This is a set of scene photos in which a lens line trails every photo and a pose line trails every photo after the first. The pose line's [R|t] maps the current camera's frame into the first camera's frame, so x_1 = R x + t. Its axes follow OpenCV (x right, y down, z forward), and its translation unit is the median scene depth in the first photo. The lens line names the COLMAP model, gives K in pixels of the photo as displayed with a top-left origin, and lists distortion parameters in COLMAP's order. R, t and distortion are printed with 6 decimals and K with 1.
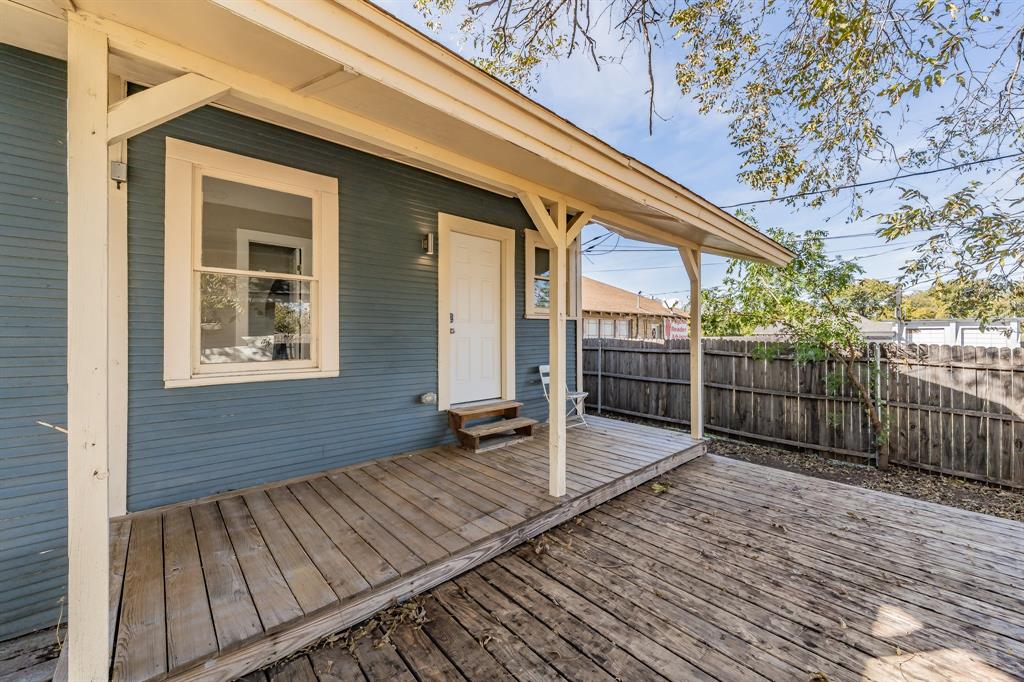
lens RADIAL K [[393.9, 0, 520.1], [0, 393.9, 341.6], [0, 0, 1]] dist [-0.000476, -0.000184]
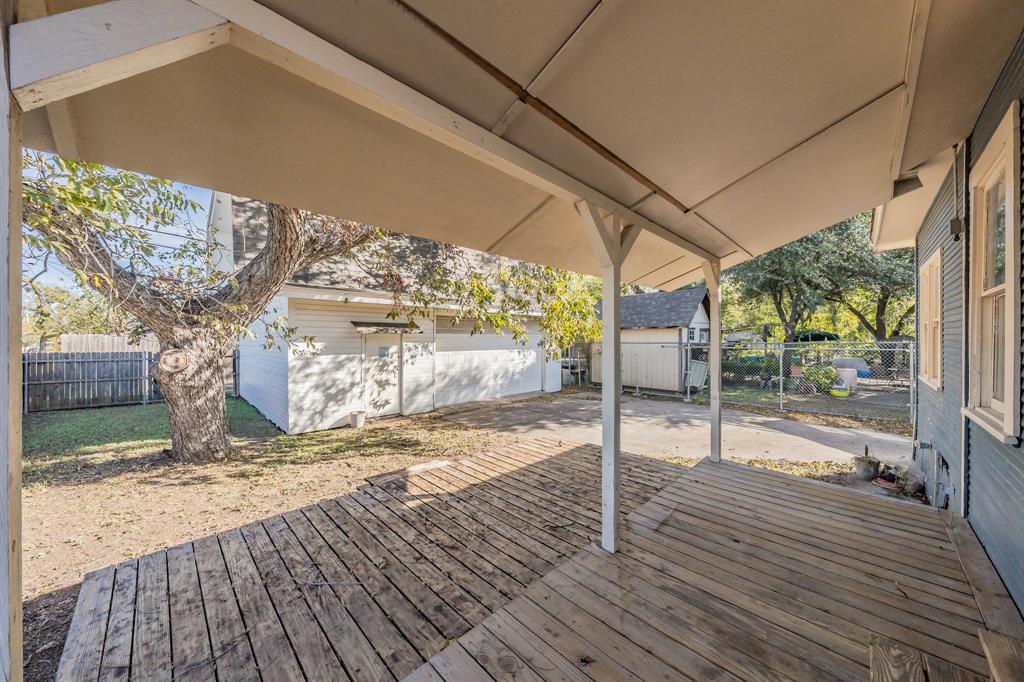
lens RADIAL K [[352.7, 0, 515.4], [0, 352.7, 339.3], [0, 0, 1]] dist [0.000299, 0.000030]
pose [[-0.998418, -0.006217, -0.055890, 0.370622], [-0.007103, 0.999852, 0.015659, -0.095693], [0.055785, 0.016031, -0.998314, 1.841282]]
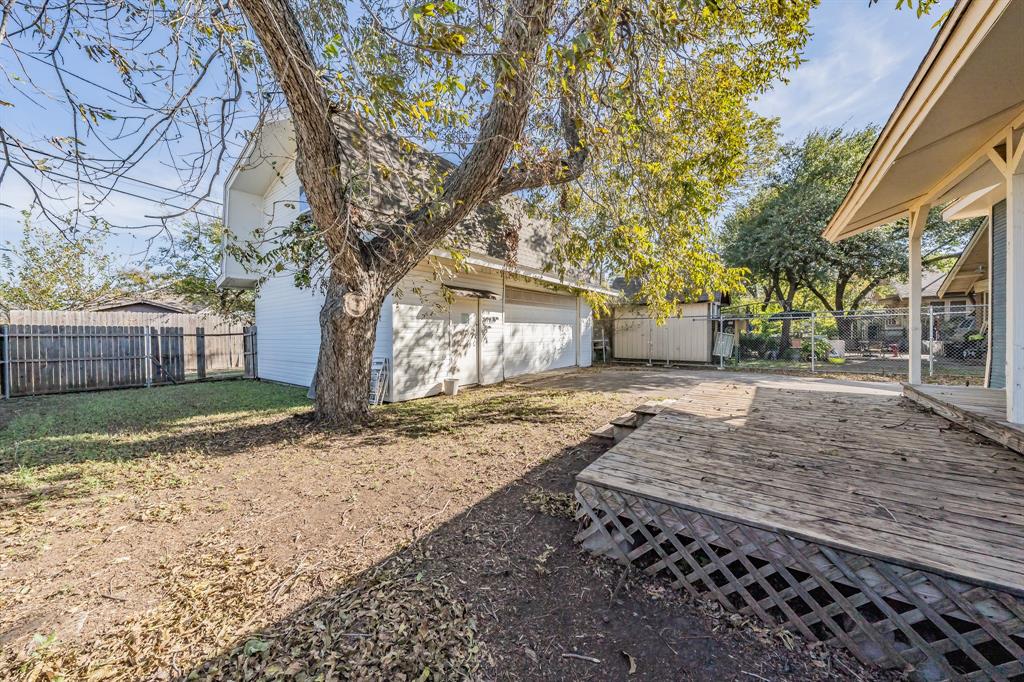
lens RADIAL K [[352.7, 0, 515.4], [0, 352.7, 339.3], [0, 0, 1]] dist [0.000299, 0.000030]
pose [[-0.979740, 0.006452, -0.200168, 1.589750], [-0.000913, 0.999327, 0.036679, 0.146948], [0.200270, 0.036119, -0.979075, 1.682032]]
